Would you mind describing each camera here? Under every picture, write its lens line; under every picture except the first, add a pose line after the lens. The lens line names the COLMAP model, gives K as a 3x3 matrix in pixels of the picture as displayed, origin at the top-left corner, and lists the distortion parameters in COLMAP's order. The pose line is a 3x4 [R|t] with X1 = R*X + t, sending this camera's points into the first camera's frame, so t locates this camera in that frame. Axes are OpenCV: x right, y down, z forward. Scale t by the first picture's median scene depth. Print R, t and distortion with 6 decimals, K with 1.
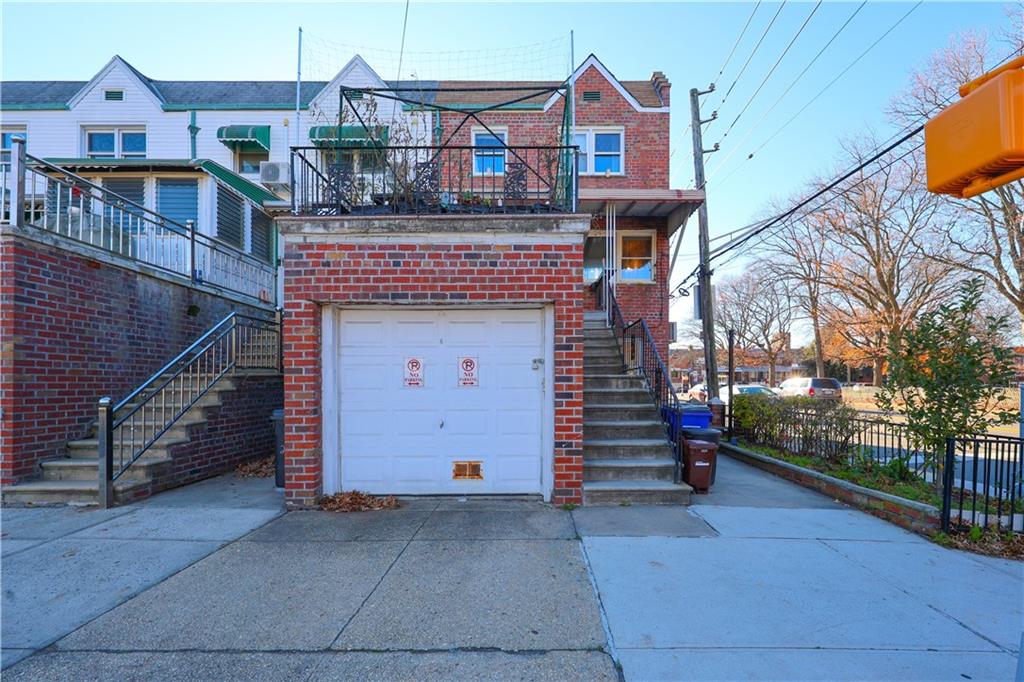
lens RADIAL K [[437.4, 0, 523.0], [0, 437.4, 380.9], [0, 0, 1]] dist [0.009193, -0.000267]
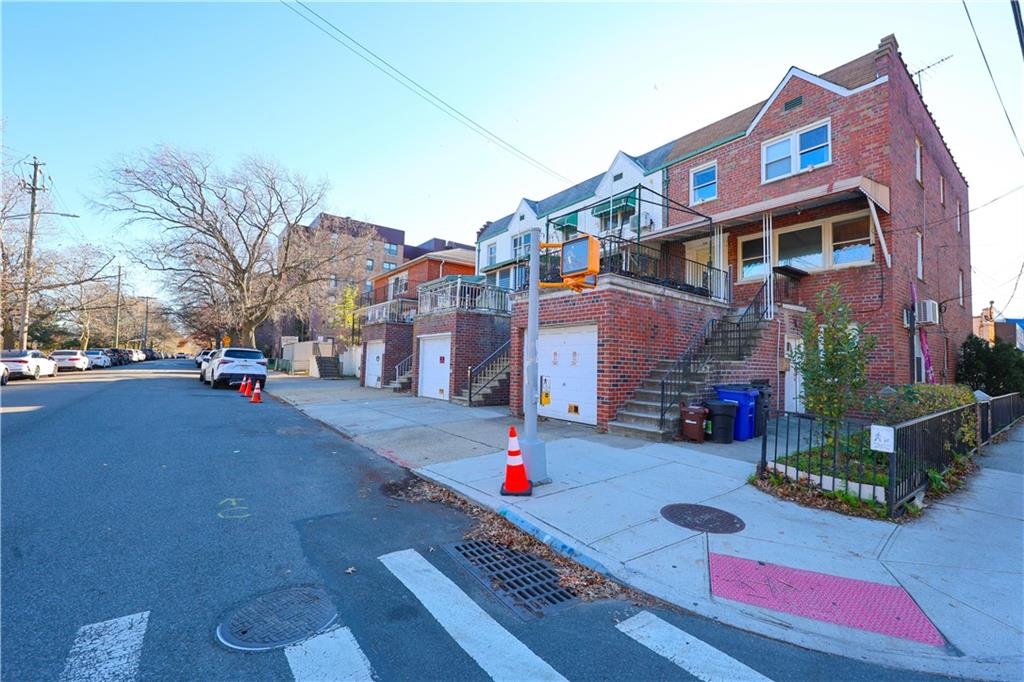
lens RADIAL K [[437.4, 0, 512.1], [0, 437.4, 341.3], [0, 0, 1]] dist [0.009193, -0.000267]
pose [[0.595921, -0.024694, -0.802663, 0.725546], [-0.017273, 0.998902, -0.043555, -0.003321], [0.802857, 0.039820, 0.594840, -0.217227]]
